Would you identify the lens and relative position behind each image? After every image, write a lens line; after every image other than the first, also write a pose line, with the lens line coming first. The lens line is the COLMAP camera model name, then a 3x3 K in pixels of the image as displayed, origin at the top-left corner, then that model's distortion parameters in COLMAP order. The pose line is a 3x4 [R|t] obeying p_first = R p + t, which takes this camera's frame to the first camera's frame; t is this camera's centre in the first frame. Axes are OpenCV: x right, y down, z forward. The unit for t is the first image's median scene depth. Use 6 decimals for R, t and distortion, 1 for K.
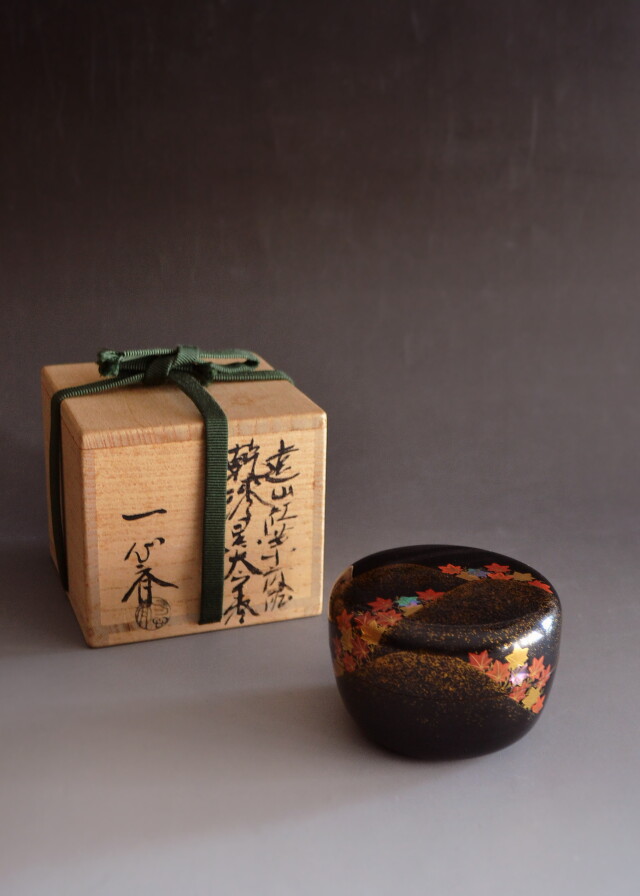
lens RADIAL K [[1203.3, 0, 359.2], [0, 1203.3, 427.3], [0, 0, 1]] dist [-0.066898, 0.000000]
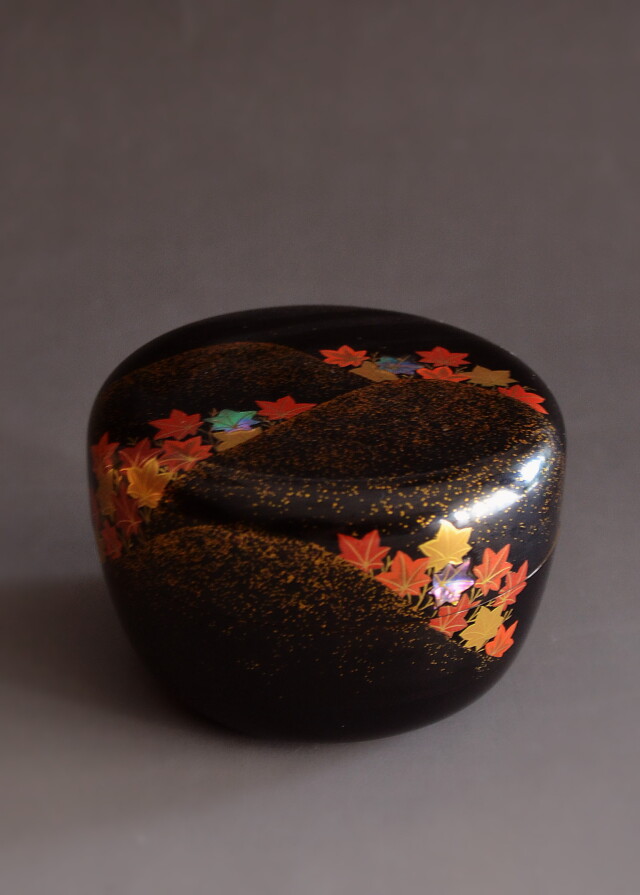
lens RADIAL K [[1852.6, 0, 320.8], [0, 1852.6, 448.3], [0, 0, 1]] dist [0.066130, 0.000000]
pose [[0.997045, 0.035650, -0.068050, 0.127367], [-0.023389, 0.984621, 0.173129, 0.026856], [0.073176, -0.171026, 0.982545, 0.273639]]
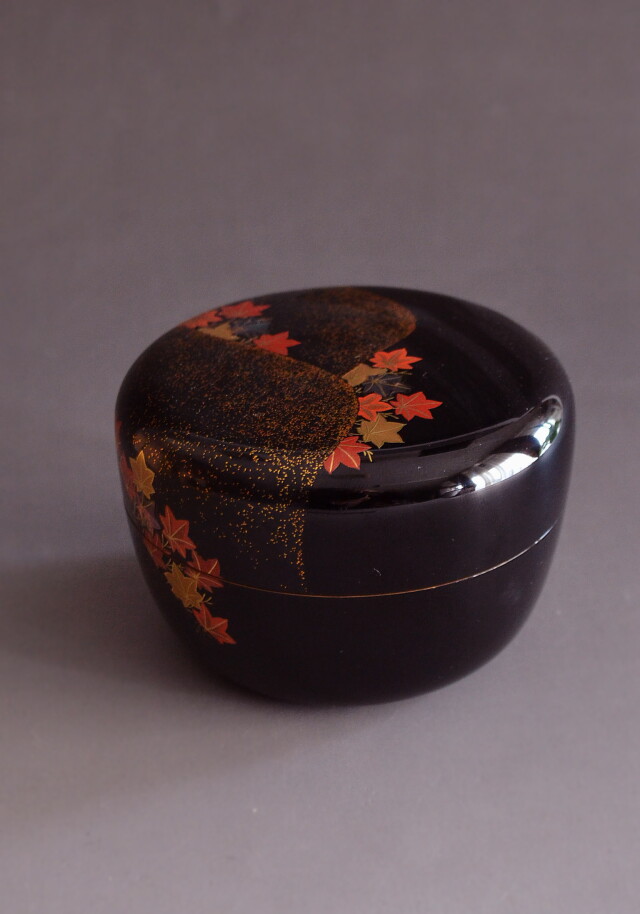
lens RADIAL K [[1979.0, 0, 318.8], [0, 1979.0, 457.1], [0, 0, 1]] dist [-0.000821, 0.000000]
pose [[0.014881, 0.461307, -0.887116, 0.873520], [-0.279184, 0.853845, 0.439323, -0.210432], [0.960122, 0.241131, 0.141496, 0.924629]]
